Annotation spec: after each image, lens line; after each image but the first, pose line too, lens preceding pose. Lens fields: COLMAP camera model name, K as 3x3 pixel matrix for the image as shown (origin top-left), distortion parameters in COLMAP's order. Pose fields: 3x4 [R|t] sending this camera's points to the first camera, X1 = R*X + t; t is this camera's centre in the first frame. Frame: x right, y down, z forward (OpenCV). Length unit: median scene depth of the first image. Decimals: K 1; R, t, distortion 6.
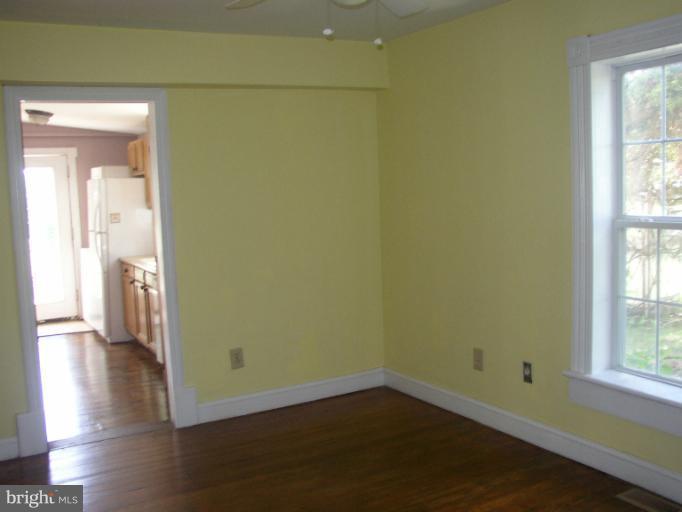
lens RADIAL K [[798.8, 0, 341.0], [0, 798.8, 256.0], [0, 0, 1]] dist [-0.053017, -0.002455]
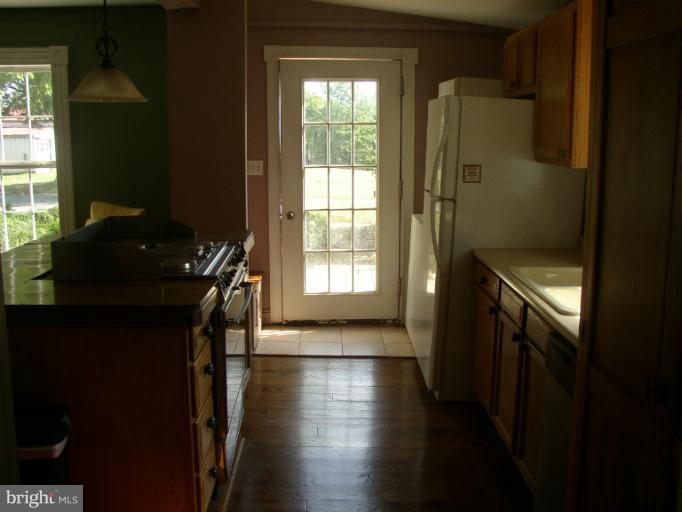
lens RADIAL K [[794.2, 0, 341.0], [0, 794.2, 256.0], [0, 0, 1]] dist [-0.422863, -0.002856]
pose [[0.903379, 0.122453, -0.410989, -0.142640], [-0.090441, 0.991212, 0.096535, -0.034949], [0.419198, -0.050038, 0.906515, 0.490788]]
